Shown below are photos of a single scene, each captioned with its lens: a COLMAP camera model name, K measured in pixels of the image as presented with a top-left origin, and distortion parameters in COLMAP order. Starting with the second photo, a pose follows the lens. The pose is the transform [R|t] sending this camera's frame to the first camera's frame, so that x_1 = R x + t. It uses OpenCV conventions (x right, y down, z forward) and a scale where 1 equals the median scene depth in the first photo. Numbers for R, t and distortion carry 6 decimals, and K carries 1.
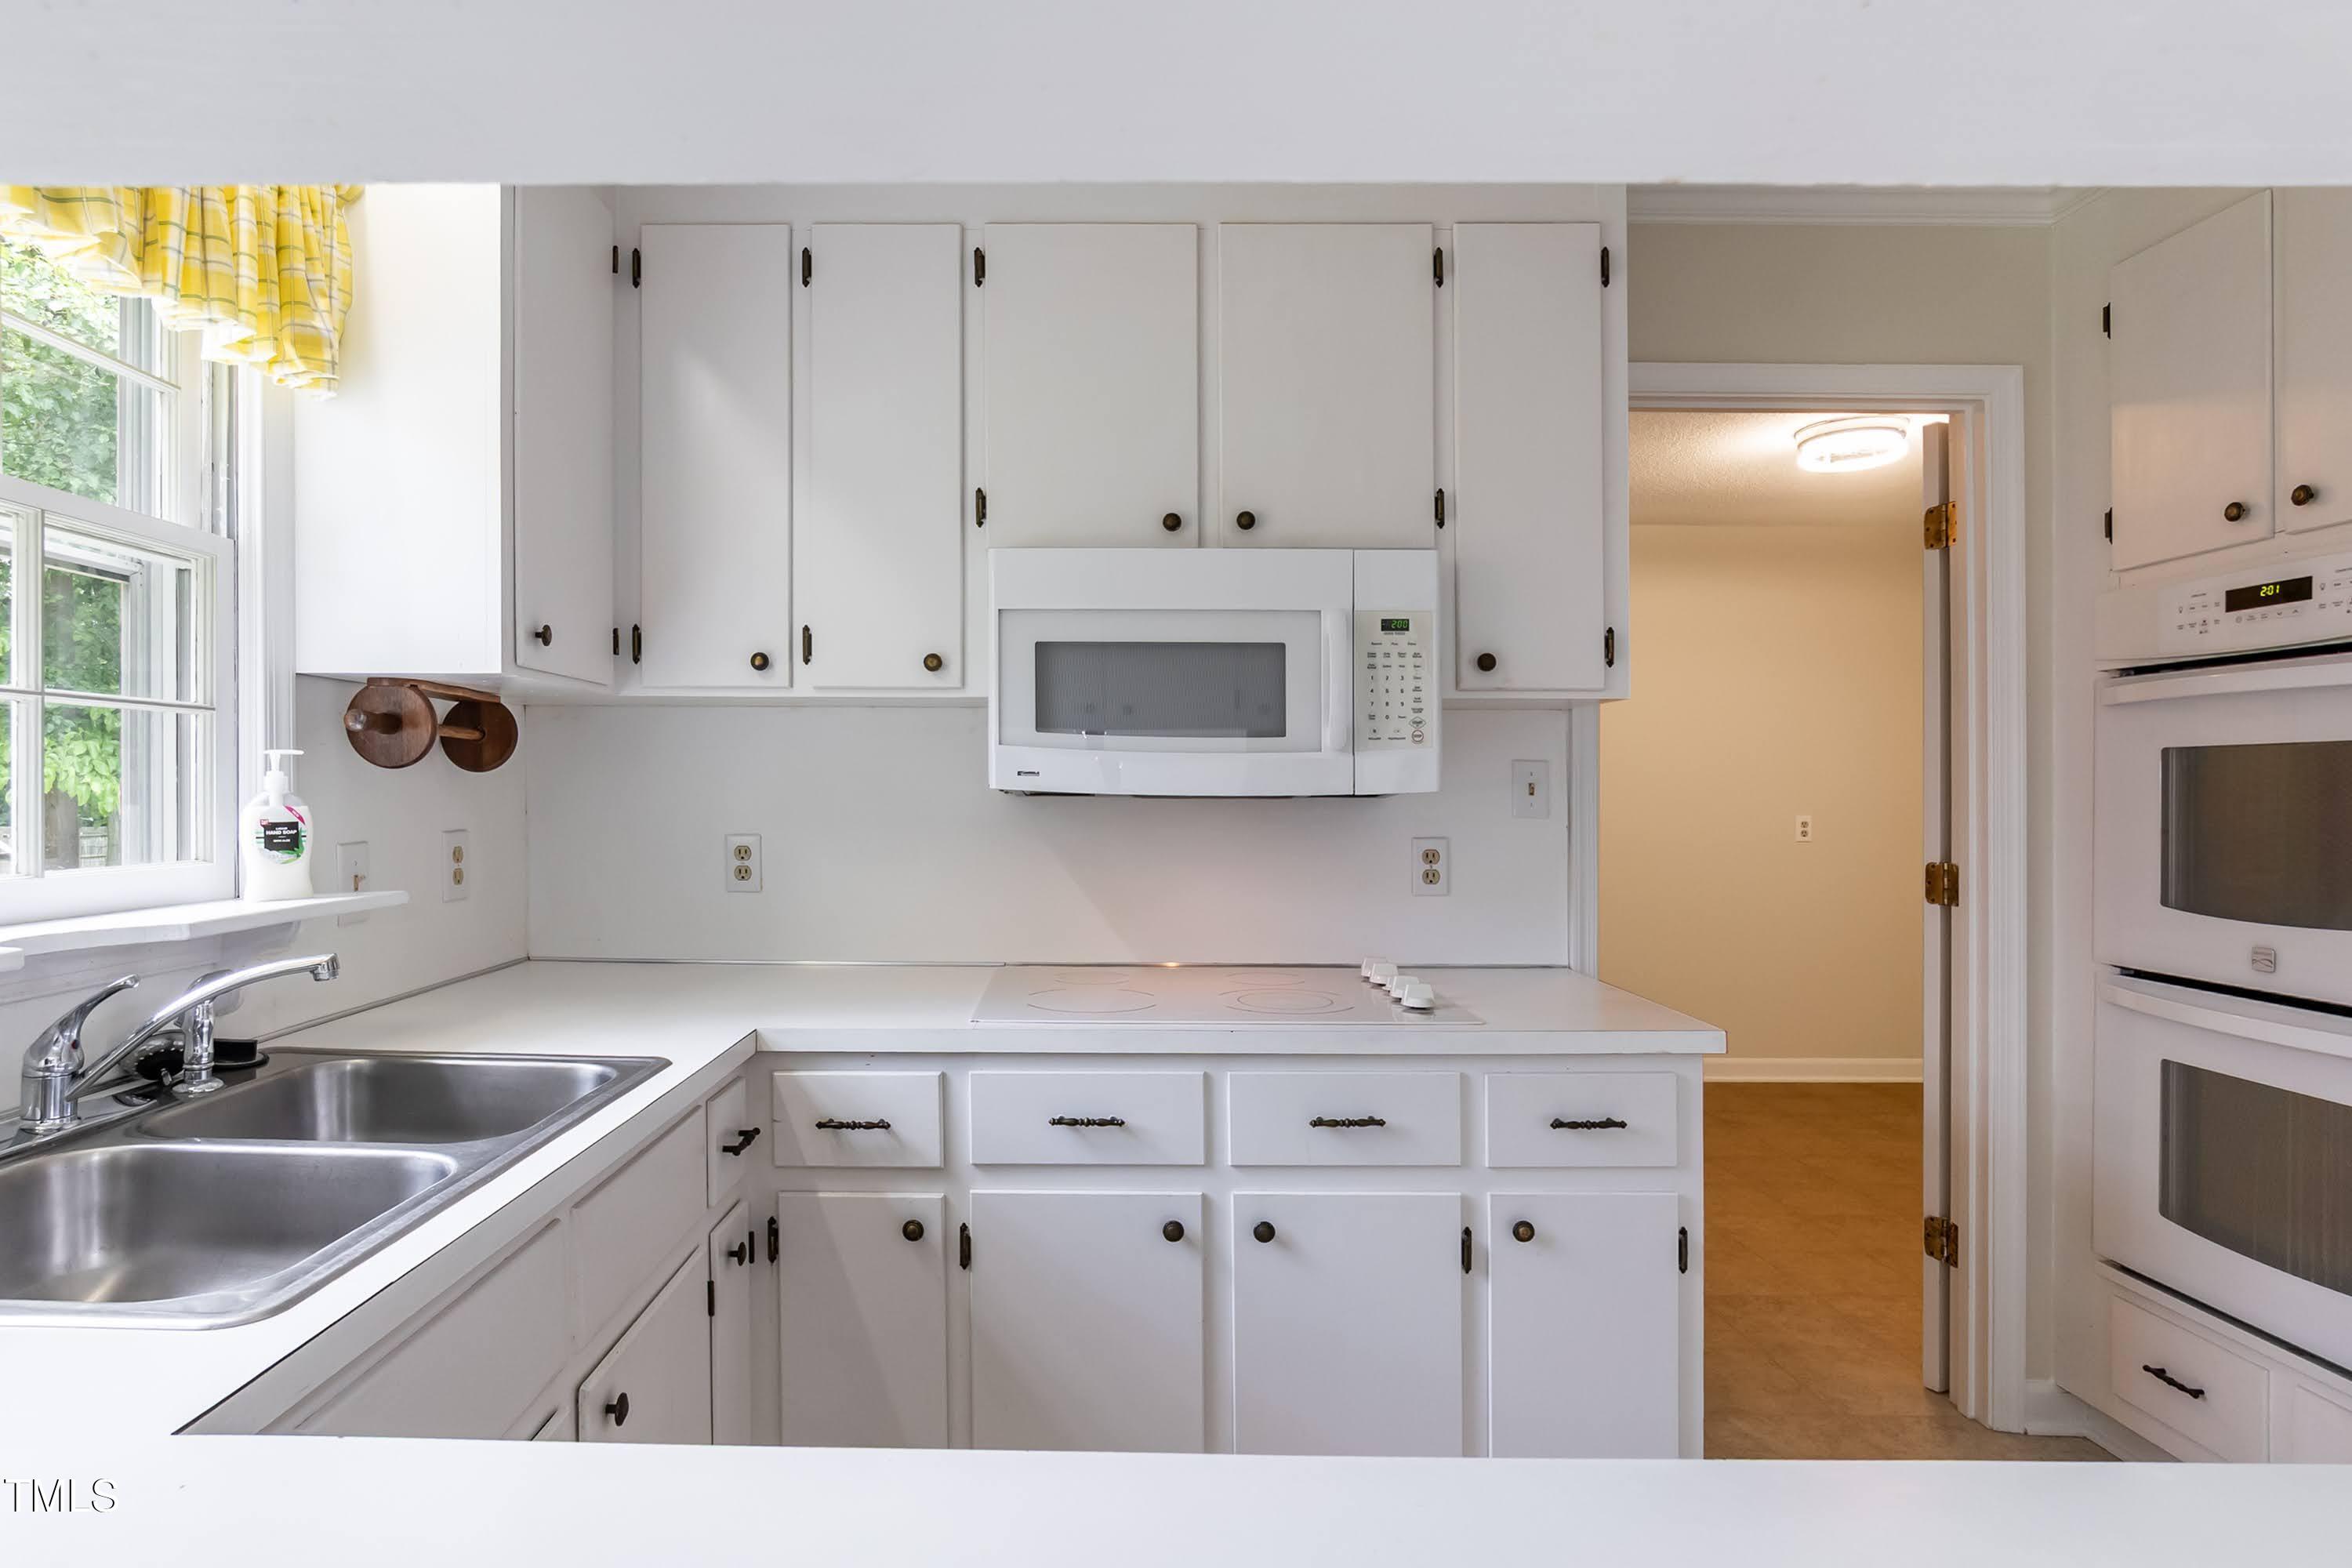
lens RADIAL K [[1395.6, 0, 1176.0], [0, 1395.6, 784.0], [0, 0, 1]] dist [-0.002941, -0.000407]
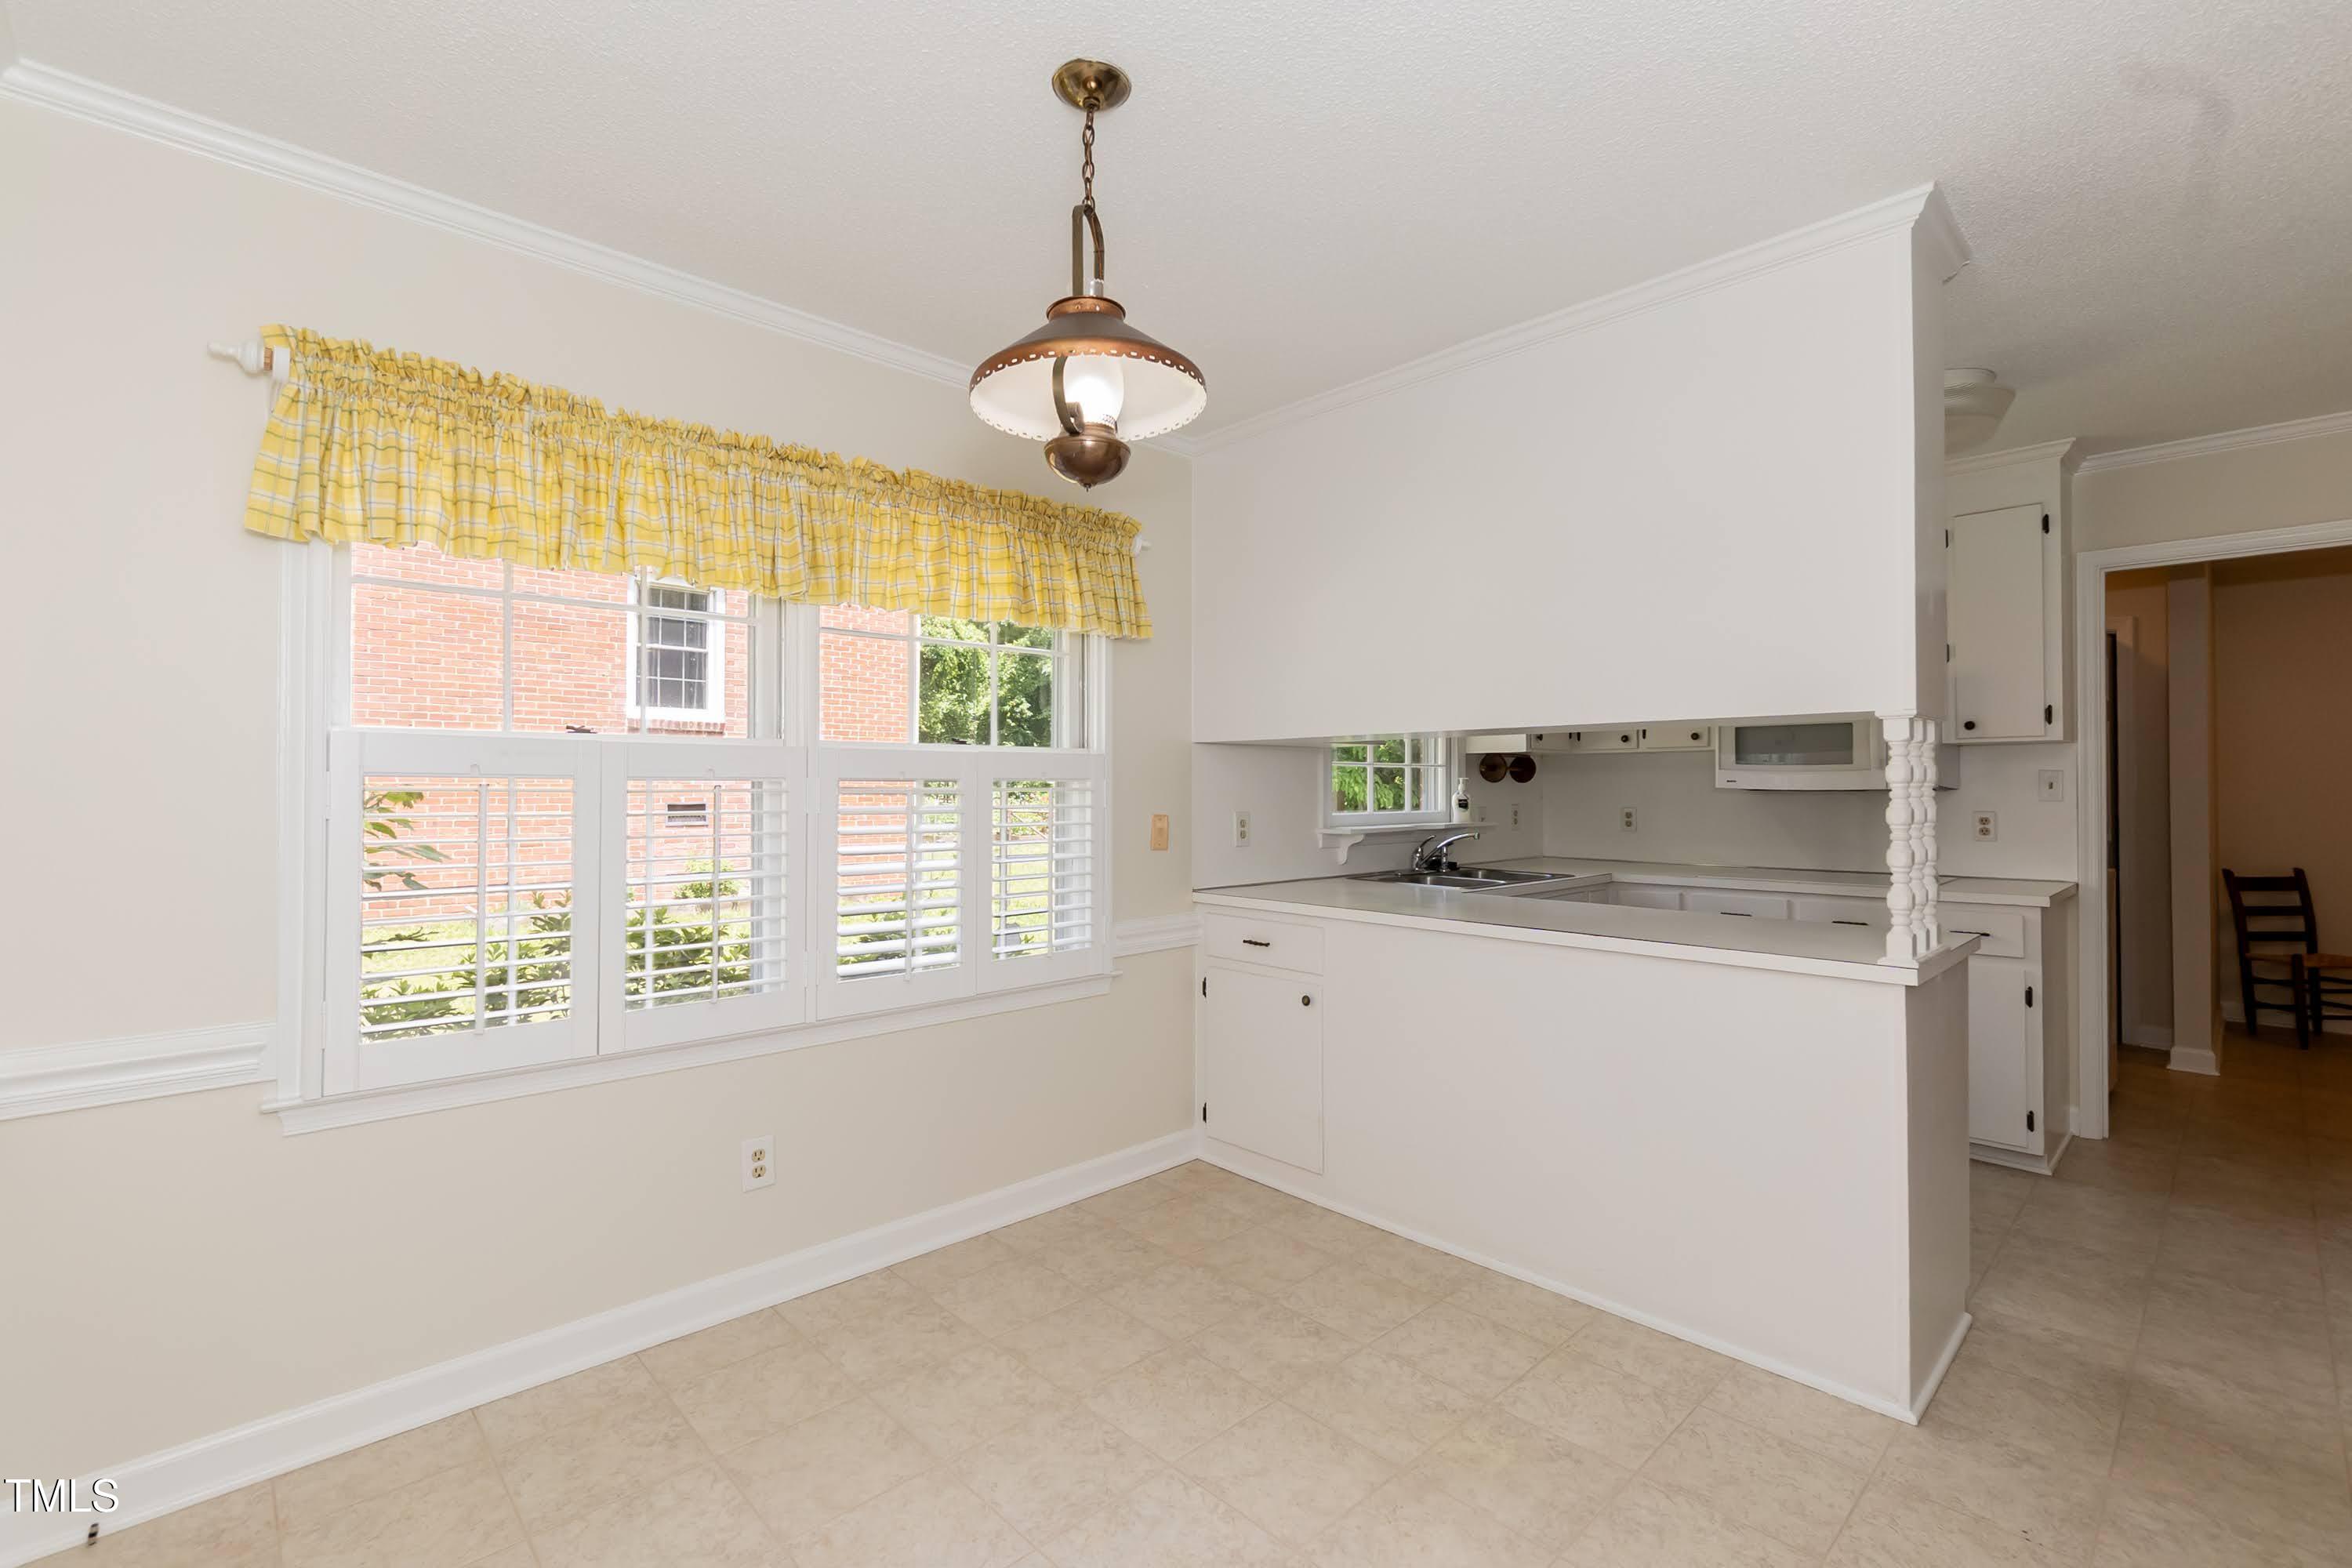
lens RADIAL K [[1022.4, 0, 1176.0], [0, 1022.4, 784.0], [0, 0, 1]] dist [0.000176, -0.000004]
pose [[0.675865, -0.009879, -0.736959, 0.557569], [0.009620, 0.999943, -0.004582, -0.004143], [0.736963, -0.003993, 0.675921, -0.926476]]
